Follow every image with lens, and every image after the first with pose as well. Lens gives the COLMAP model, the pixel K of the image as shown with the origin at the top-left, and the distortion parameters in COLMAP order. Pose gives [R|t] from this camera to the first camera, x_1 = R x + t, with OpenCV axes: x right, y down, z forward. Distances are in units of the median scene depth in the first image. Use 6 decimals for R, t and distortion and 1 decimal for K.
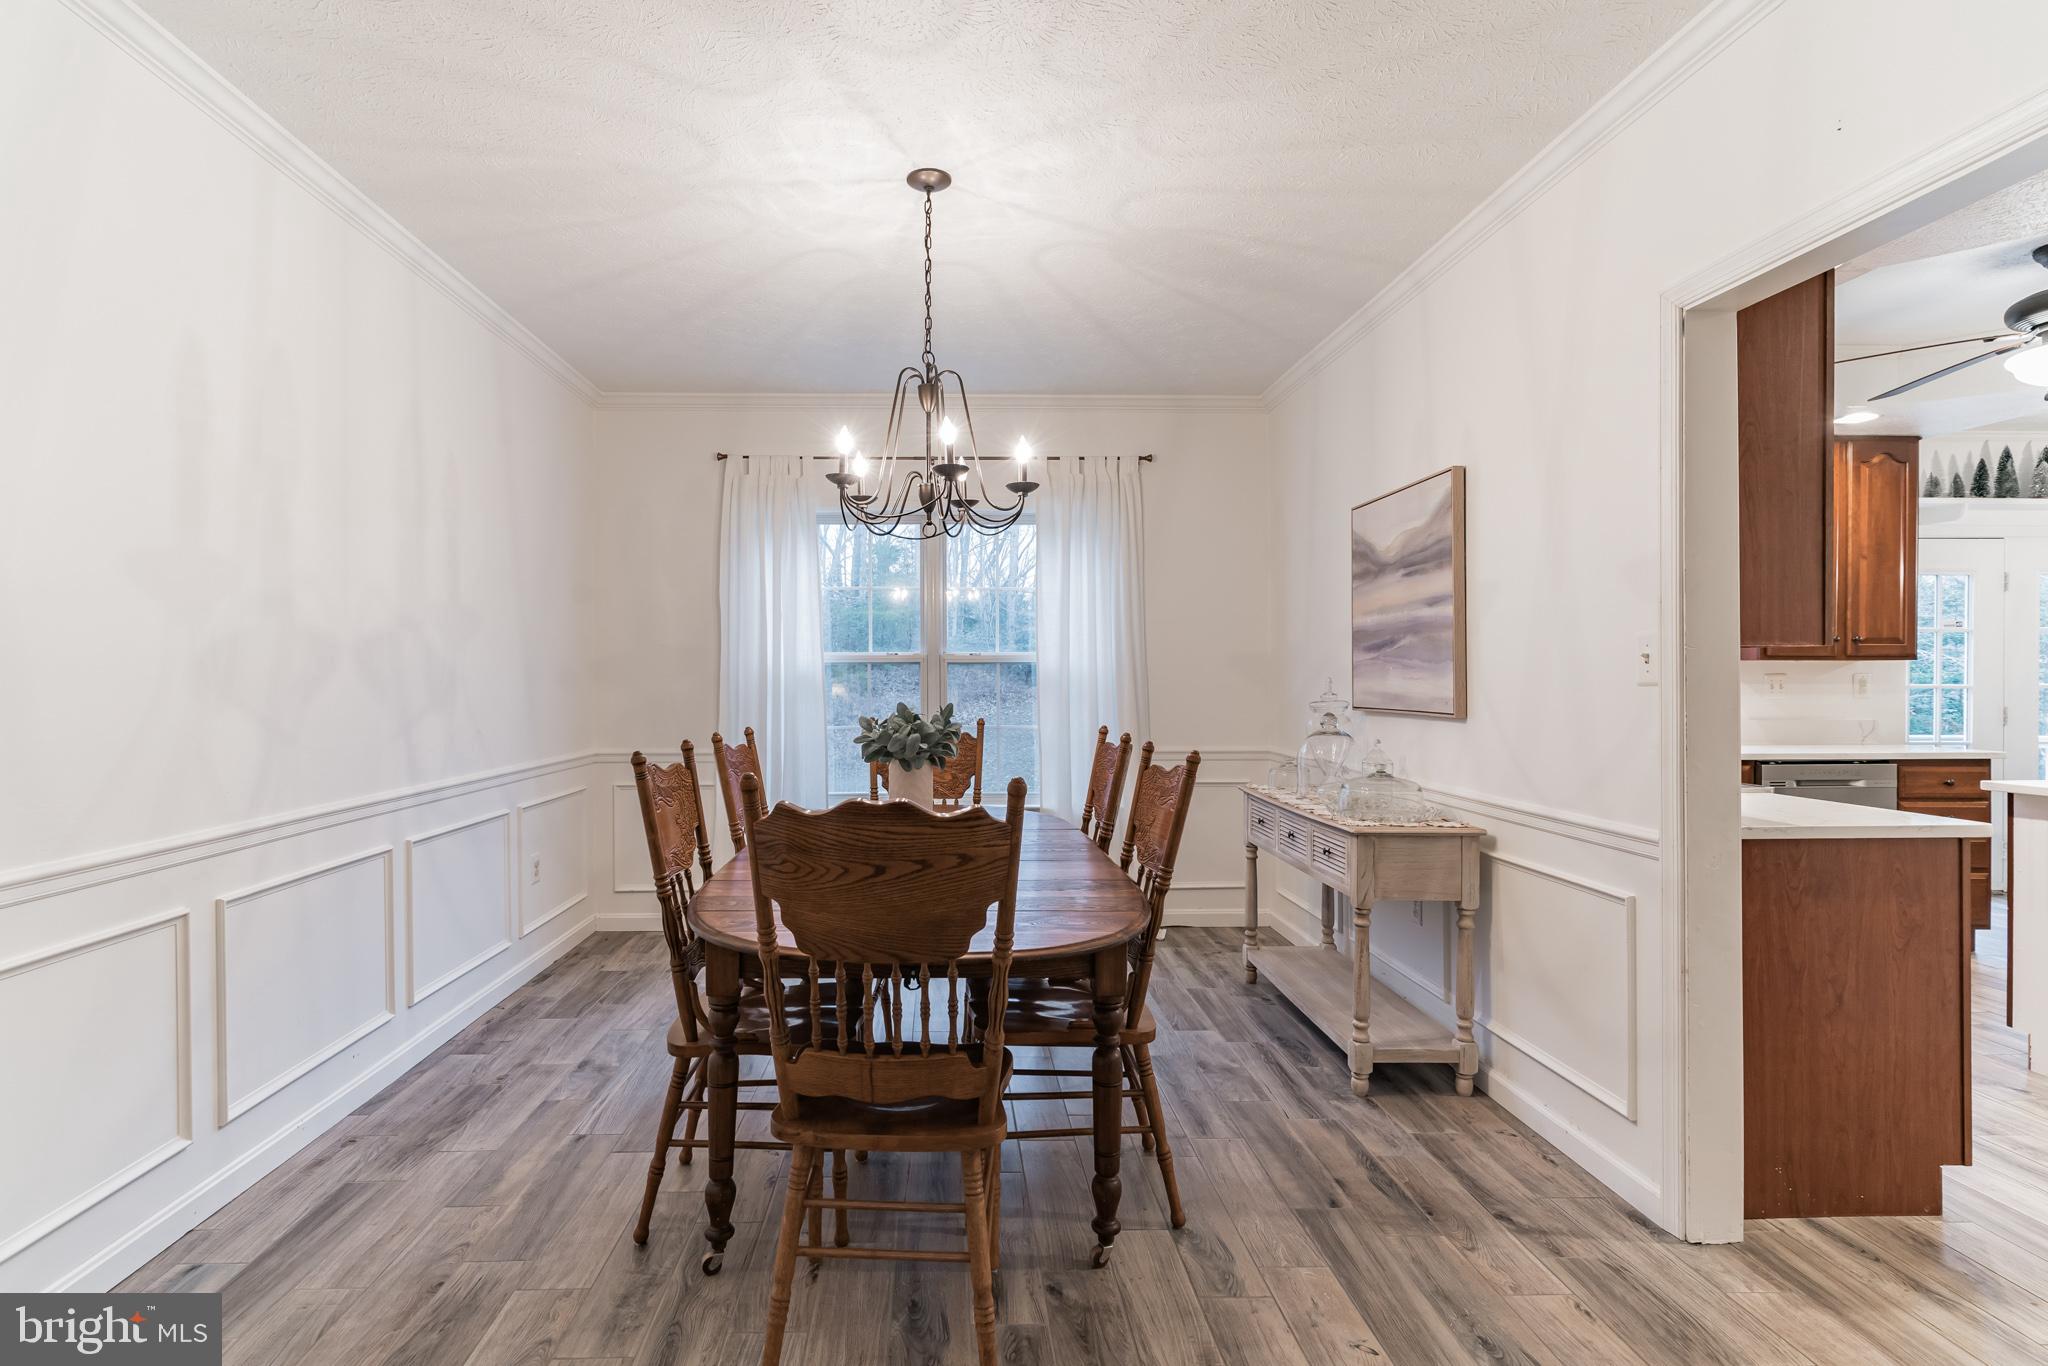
lens RADIAL K [[997.0, 0, 952.2], [0, 997.0, 683.1], [0, 0, 1]] dist [-0.002518, -0.000529]
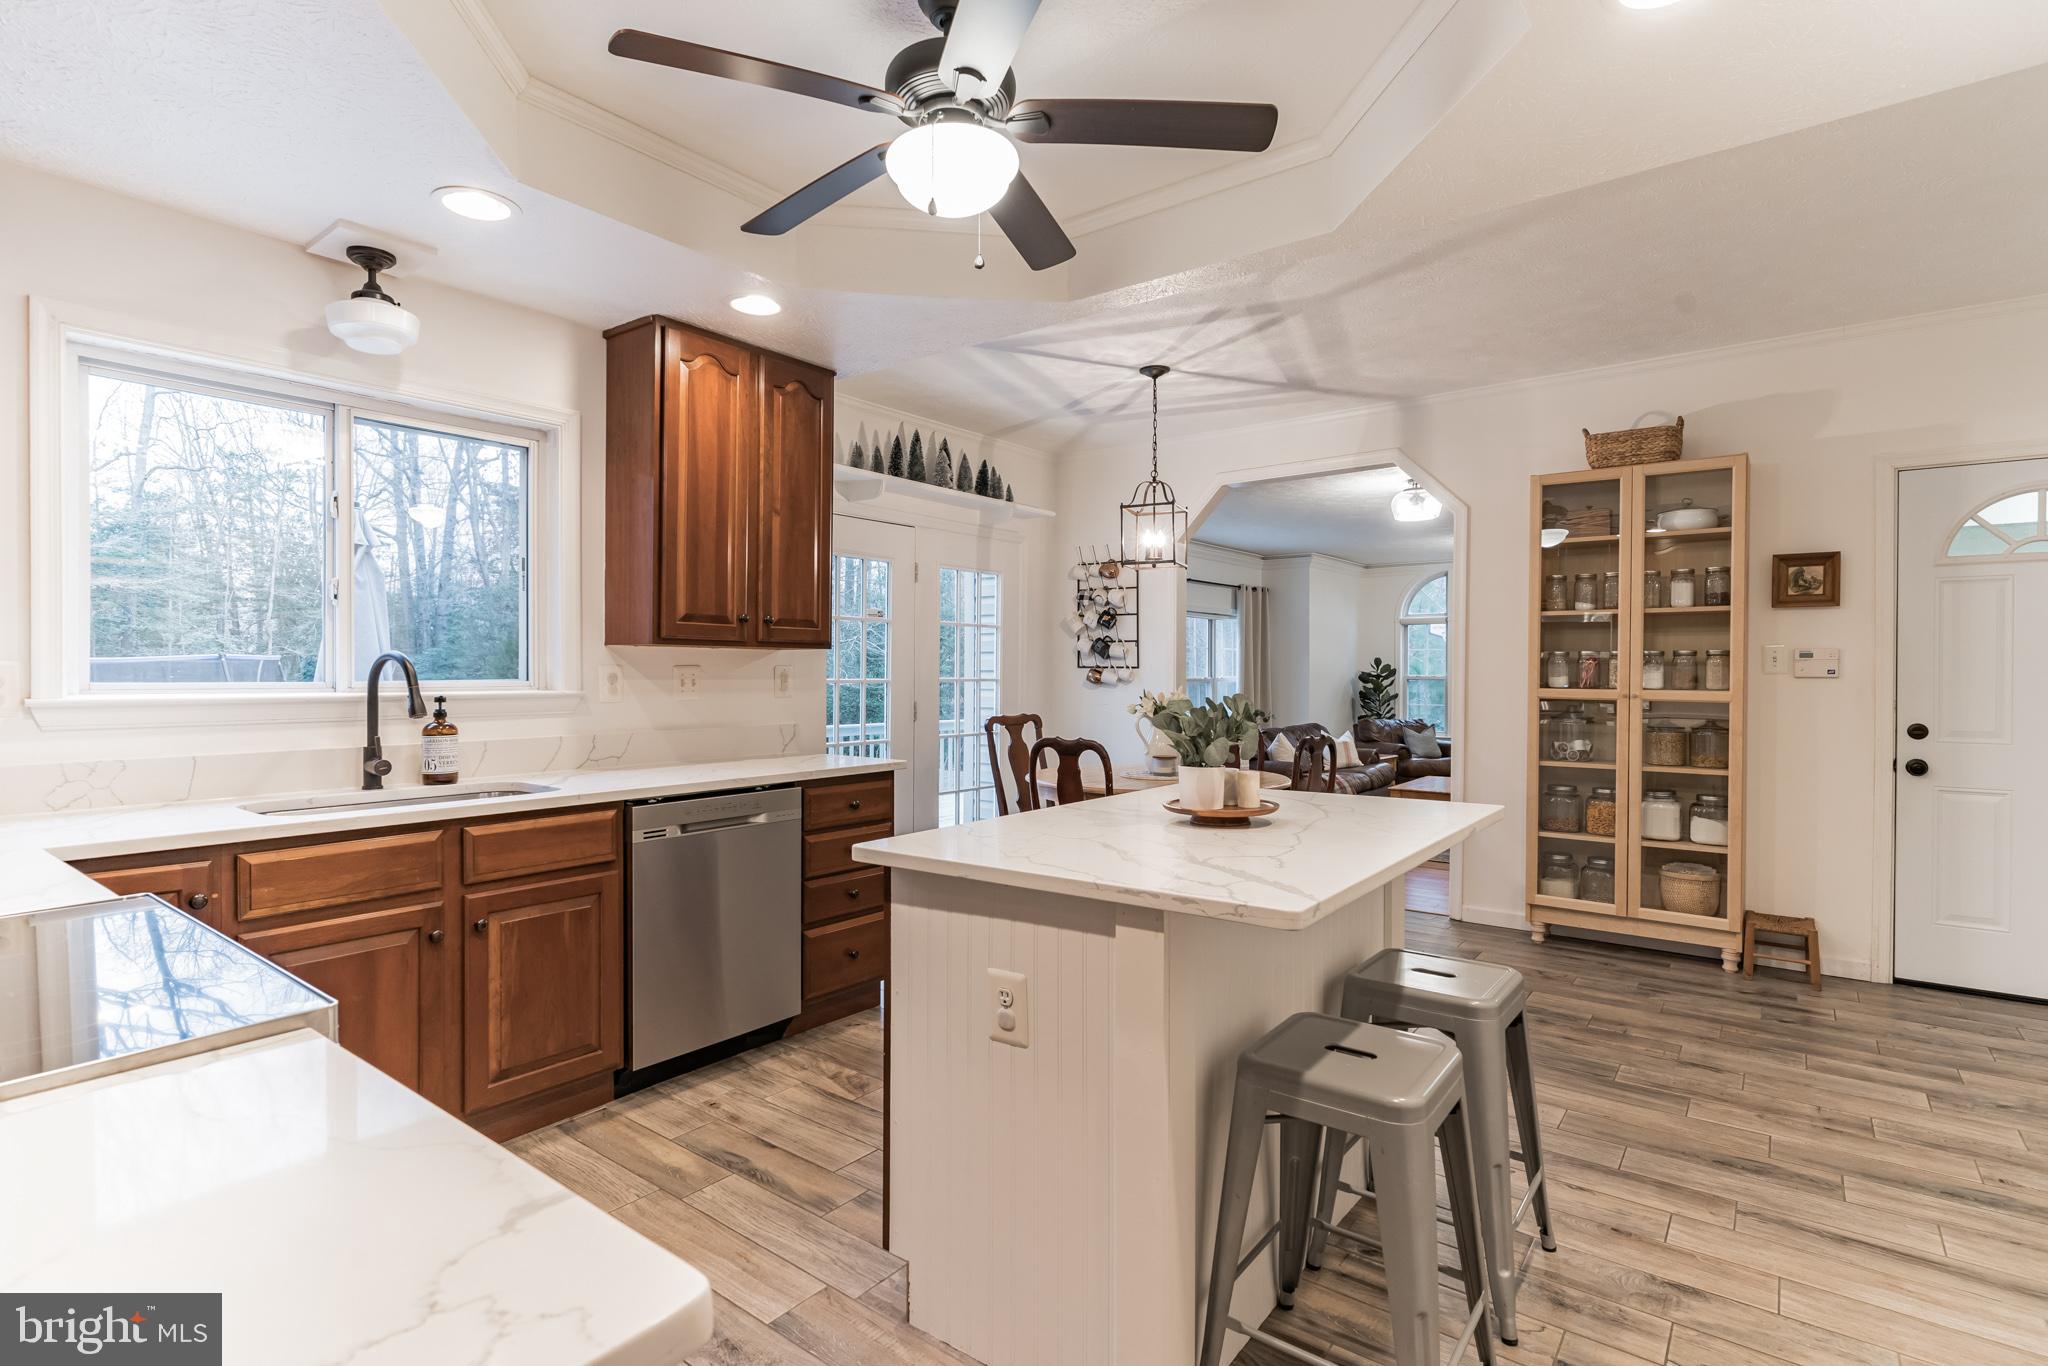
lens RADIAL K [[991.8, 0, 1022.8], [0, 991.8, 681.7], [0, 0, 1]] dist [-0.001916, -0.000865]
pose [[0.620034, -0.004192, 0.784564, 0.438379], [-0.000825, 0.999982, 0.005995, -0.001923], [-0.784575, -0.004364, 0.620019, 0.382453]]
